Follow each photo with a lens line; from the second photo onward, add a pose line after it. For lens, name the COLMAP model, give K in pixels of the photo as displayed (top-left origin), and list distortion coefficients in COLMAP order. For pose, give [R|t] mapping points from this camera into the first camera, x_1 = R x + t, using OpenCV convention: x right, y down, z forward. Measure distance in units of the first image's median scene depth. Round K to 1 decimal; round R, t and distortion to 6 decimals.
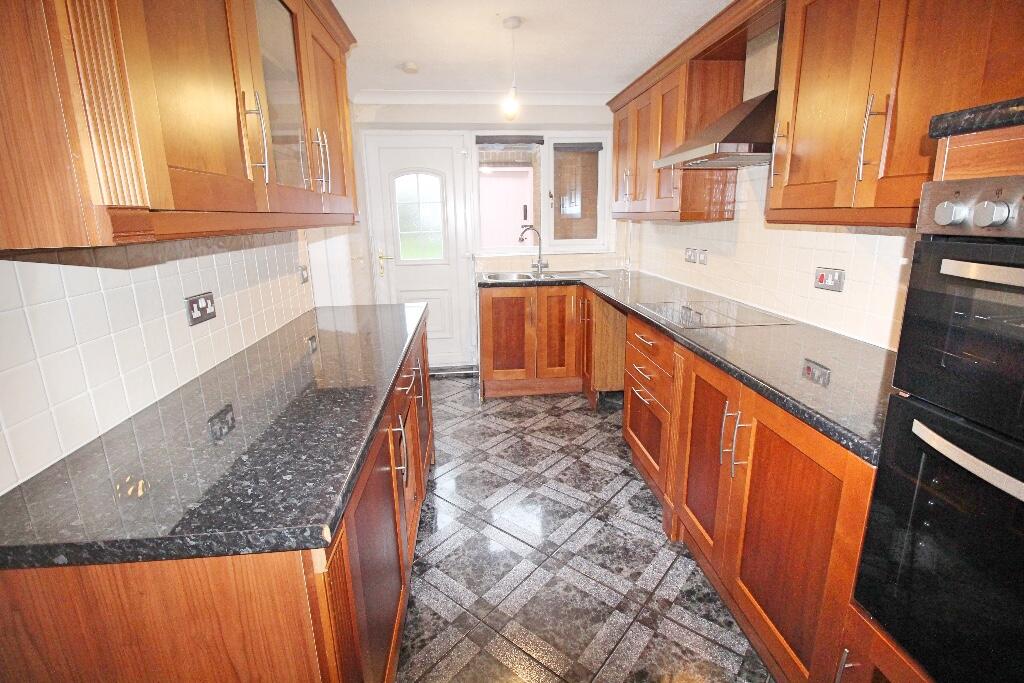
lens RADIAL K [[474.3, 0, 516.2], [0, 474.3, 330.8], [0, 0, 1]] dist [0.003176, -0.010941]
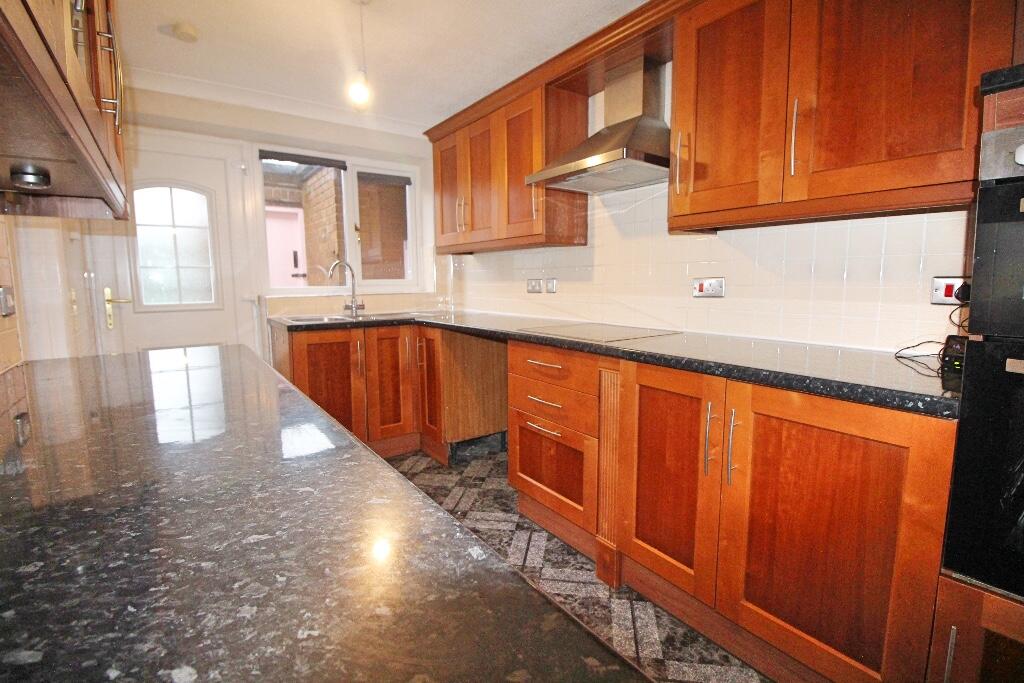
lens RADIAL K [[474.3, 0, 516.2], [0, 474.3, 330.8], [0, 0, 1]] dist [0.003176, -0.010941]
pose [[0.862168, -0.046590, 0.504476, -0.172900], [0.114482, 0.987923, -0.104415, 0.033633], [-0.493519, 0.147776, 0.857089, 0.193984]]
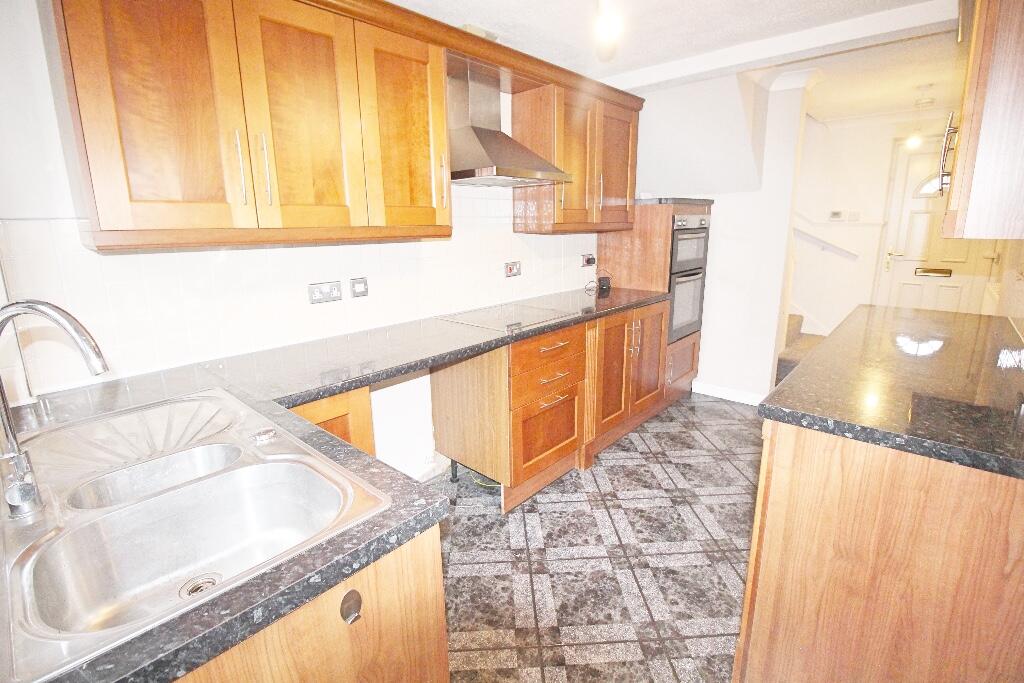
lens RADIAL K [[474.3, 0, 516.2], [0, 474.3, 330.8], [0, 0, 1]] dist [0.003176, -0.010941]
pose [[-0.675820, -0.135569, 0.724492, -0.321221], [0.201990, 0.911244, 0.358935, -0.307071], [-0.708850, 0.388916, -0.588453, 1.275770]]
